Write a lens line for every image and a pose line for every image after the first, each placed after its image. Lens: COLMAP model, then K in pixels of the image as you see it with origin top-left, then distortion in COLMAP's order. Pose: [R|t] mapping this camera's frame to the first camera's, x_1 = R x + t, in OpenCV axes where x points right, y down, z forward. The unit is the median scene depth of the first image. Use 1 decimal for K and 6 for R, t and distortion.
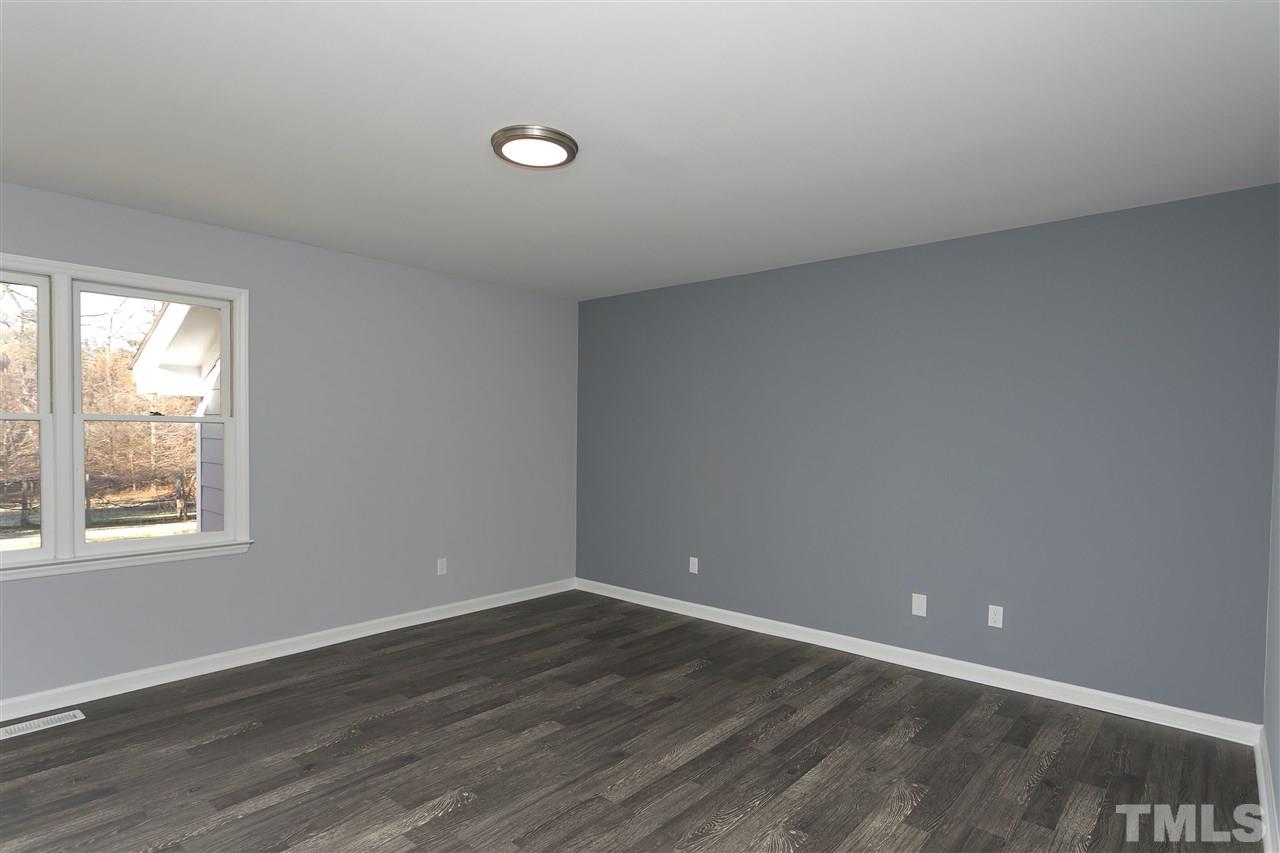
lens RADIAL K [[678.4, 0, 636.4], [0, 678.4, 462.1], [0, 0, 1]] dist [0.006043, 0.001224]
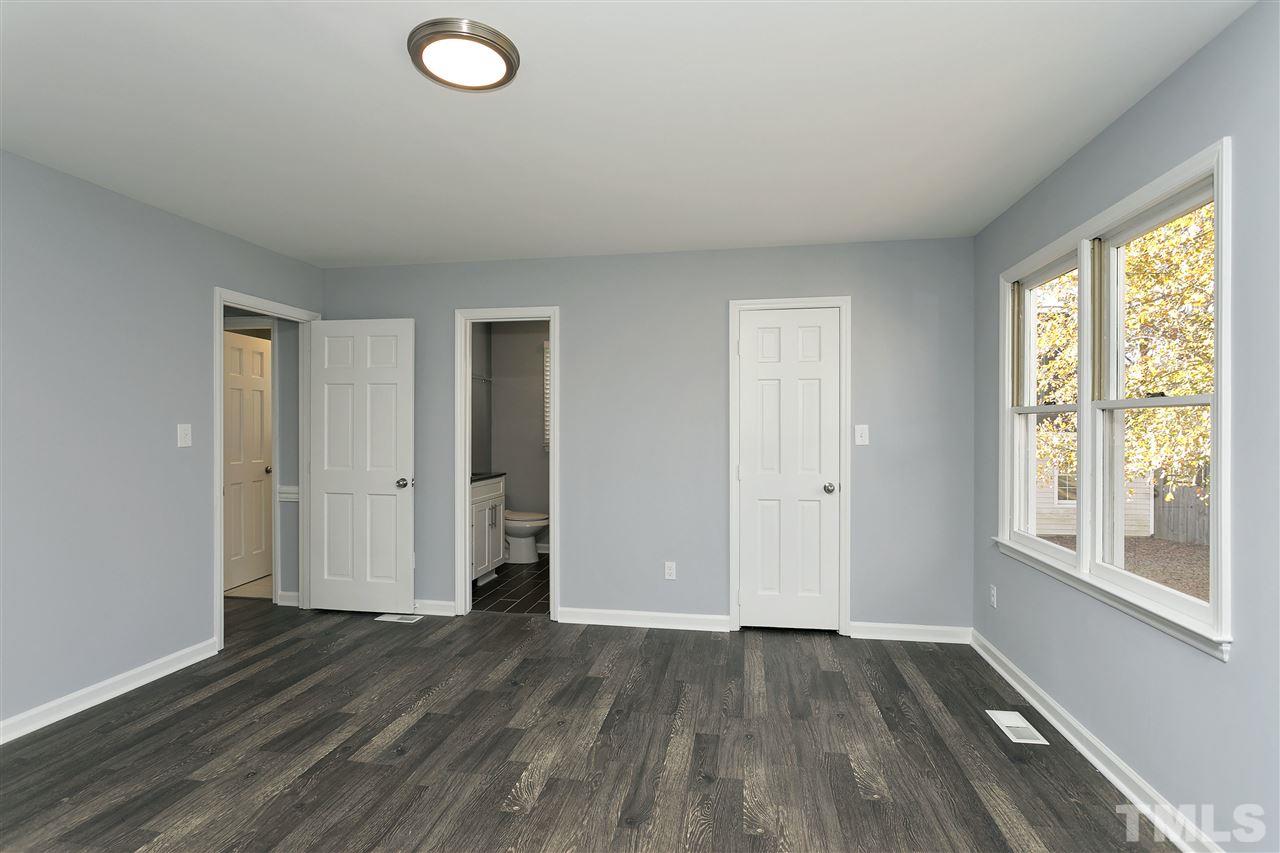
lens RADIAL K [[636.2, 0, 638.2], [0, 636.2, 421.8], [0, 0, 1]] dist [0.001556, 0.001145]
pose [[-0.856596, -0.012932, -0.515825, 0.046940], [-0.031786, 0.999110, 0.027736, -0.050440], [0.515007, 0.040155, -0.856245, 1.445312]]
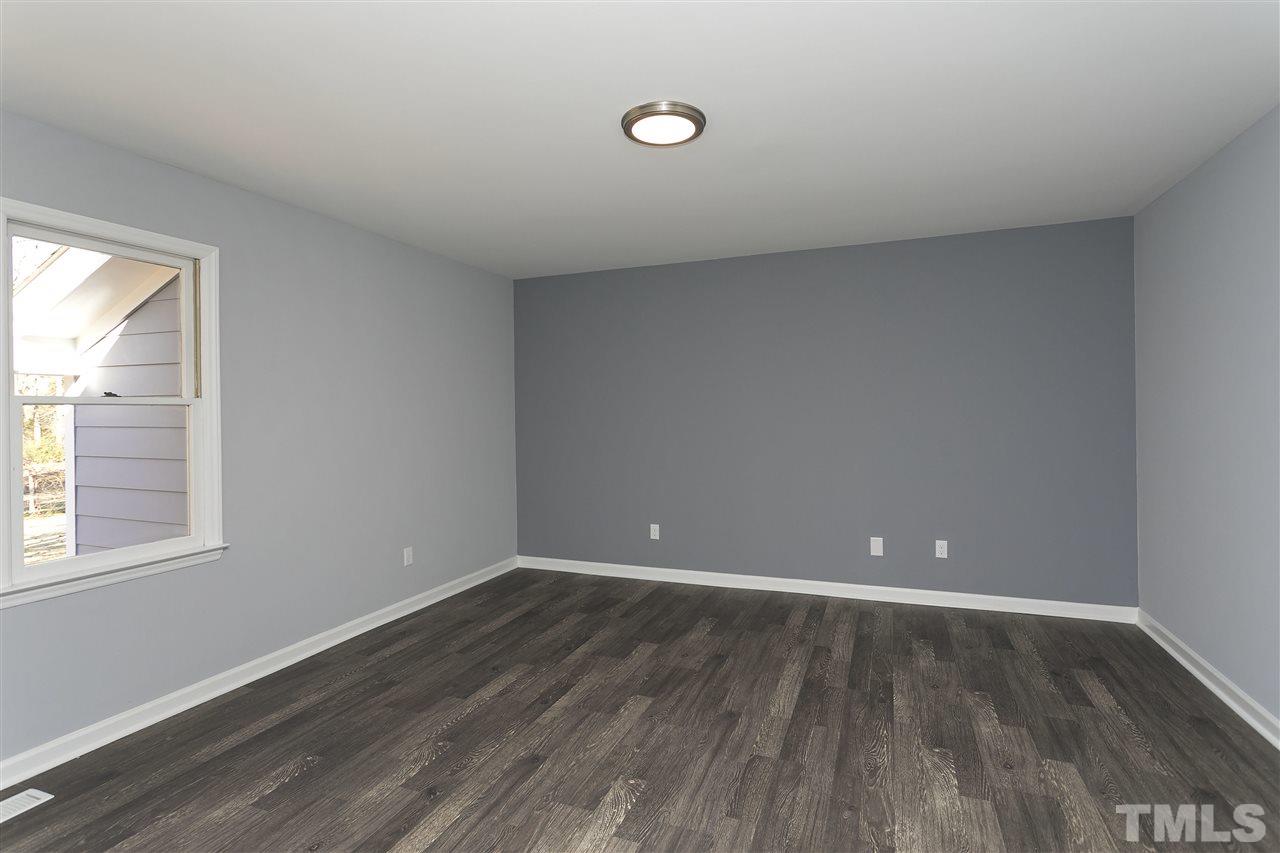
lens RADIAL K [[636.2, 0, 638.2], [0, 636.2, 421.8], [0, 0, 1]] dist [0.001556, 0.001145]
pose [[0.943134, -0.029846, 0.331070, -0.421049], [0.038774, 0.999040, -0.020395, 0.000143], [-0.330143, 0.032072, 0.943386, 0.107377]]
